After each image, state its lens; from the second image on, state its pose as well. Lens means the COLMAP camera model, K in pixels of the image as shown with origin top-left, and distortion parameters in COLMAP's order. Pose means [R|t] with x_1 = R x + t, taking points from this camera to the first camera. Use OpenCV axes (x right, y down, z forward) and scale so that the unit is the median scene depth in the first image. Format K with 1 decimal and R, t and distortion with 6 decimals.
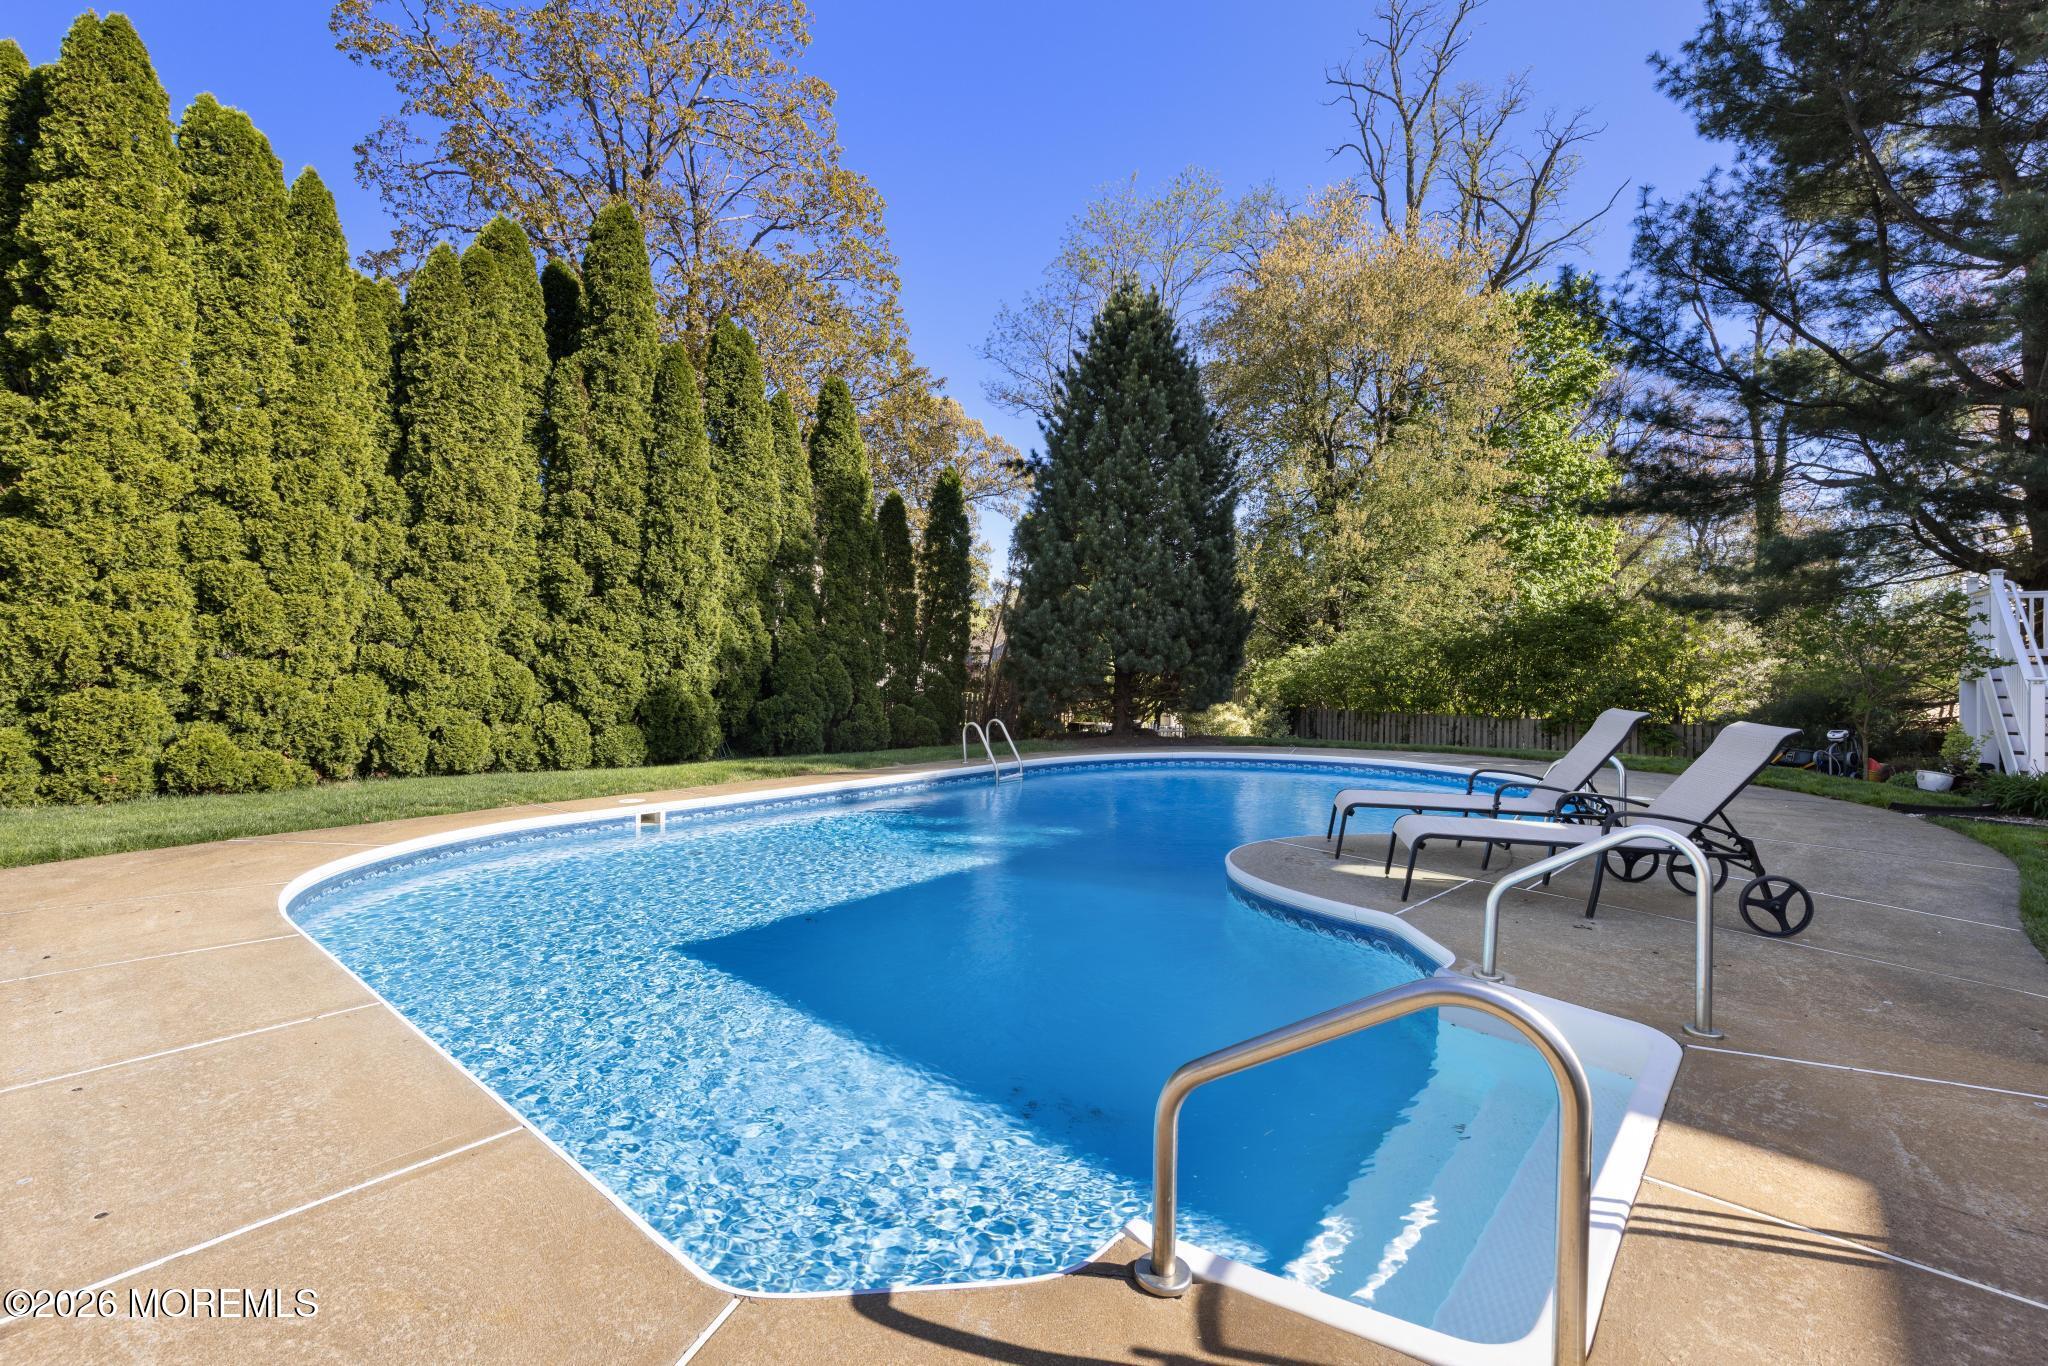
lens RADIAL K [[928.0, 0, 1037.5], [0, 928.0, 696.6], [0, 0, 1]] dist [0.004229, -0.000086]
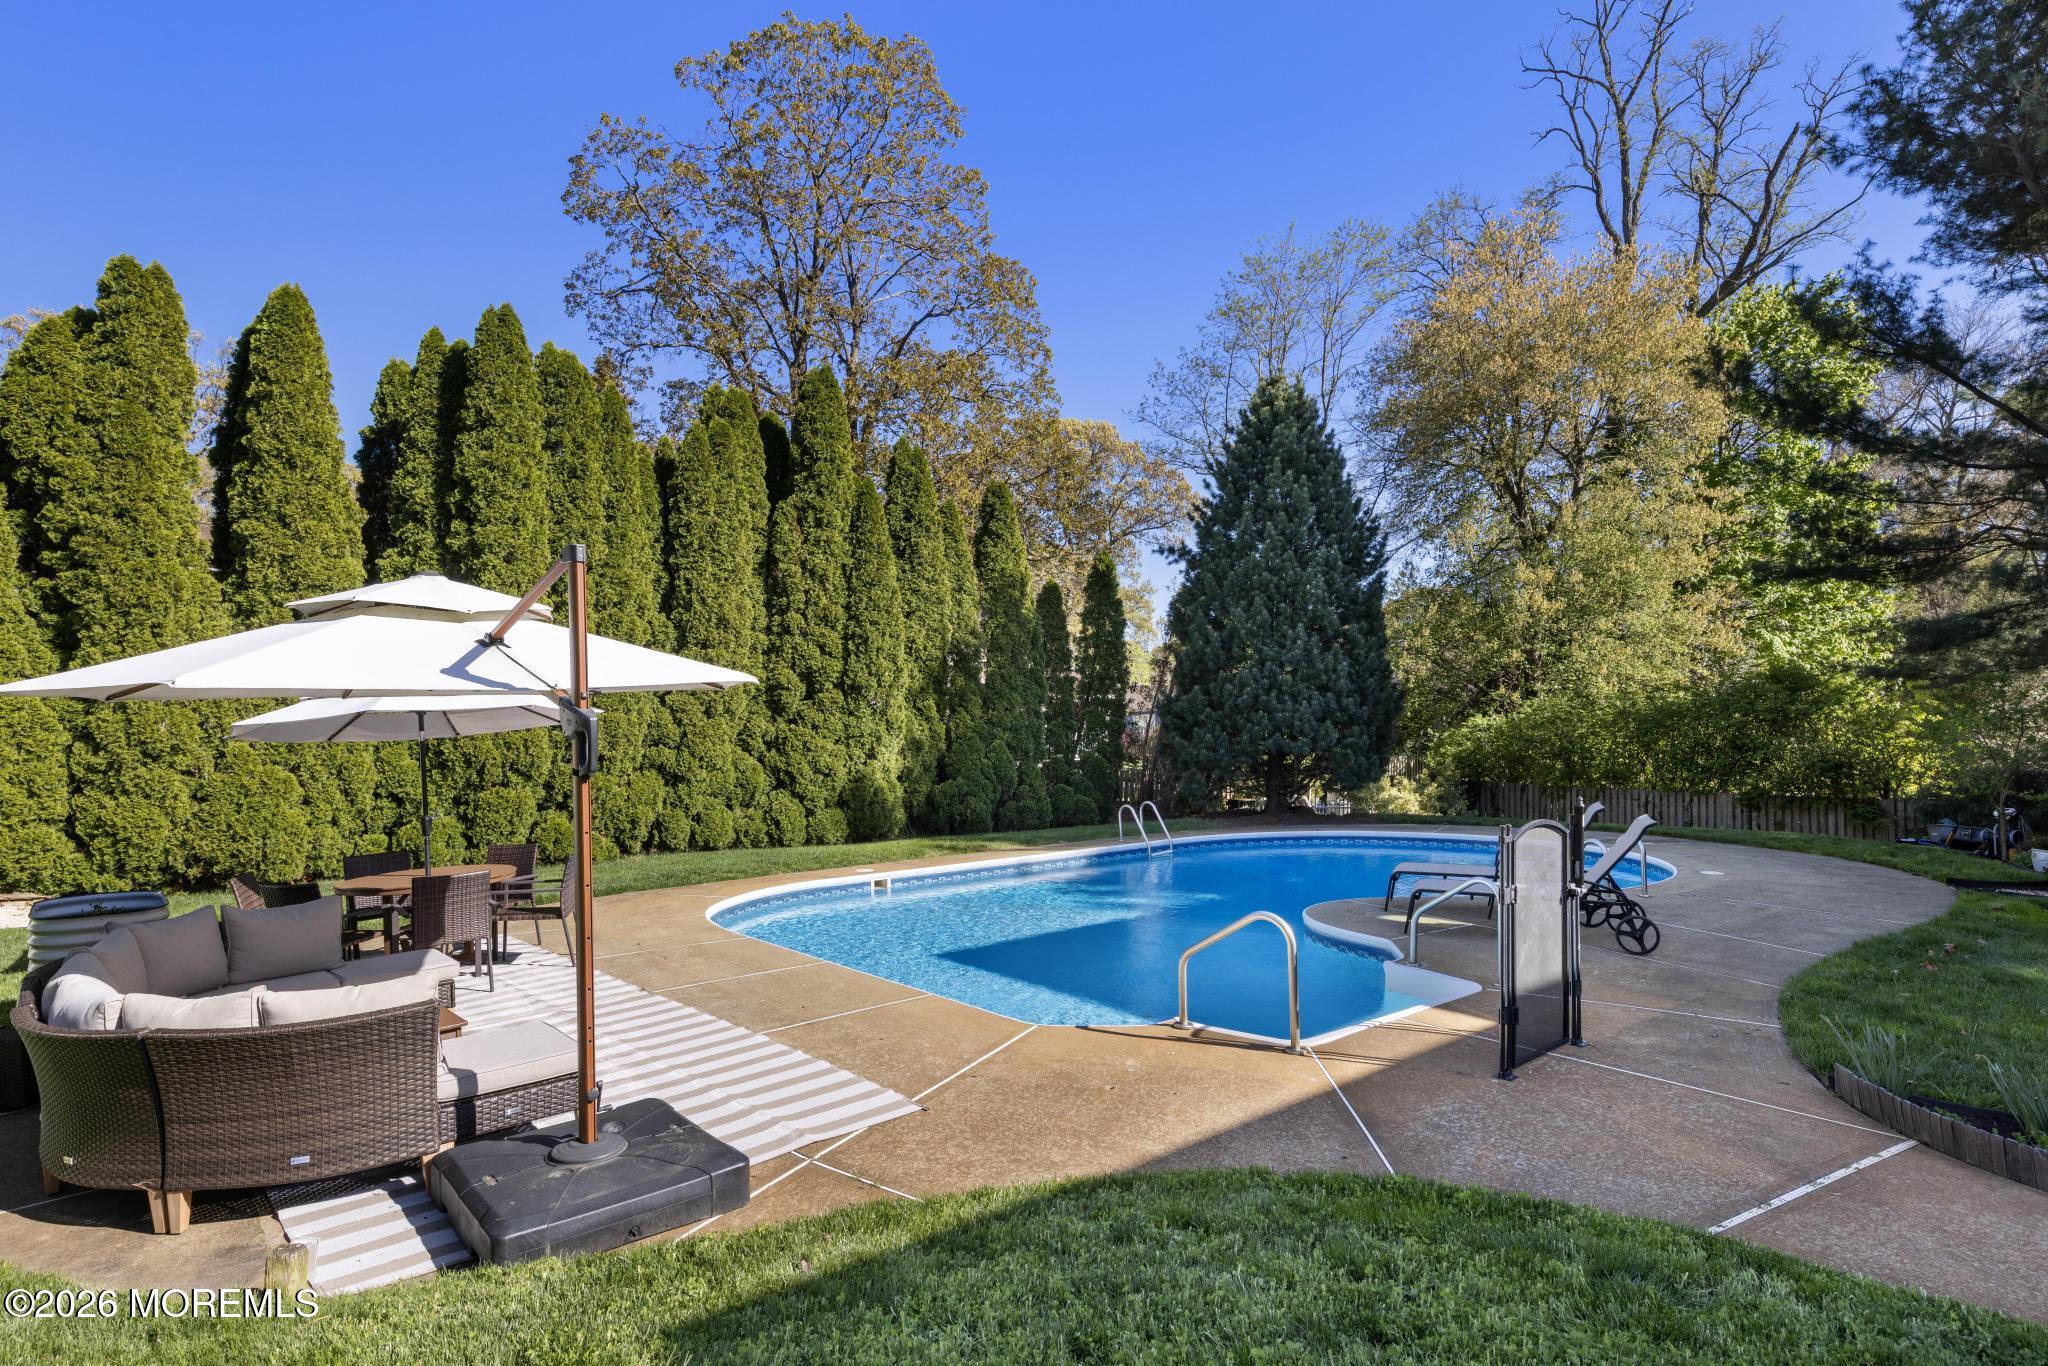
lens RADIAL K [[1147.1, 0, 1027.9], [0, 1147.1, 727.8], [0, 0, 1]] dist [0.003070, 0.001016]
pose [[0.986602, -0.015426, -0.162412, 0.036713], [0.011346, 0.999597, -0.026020, -0.029326], [0.162748, 0.023829, 0.986380, -0.375494]]
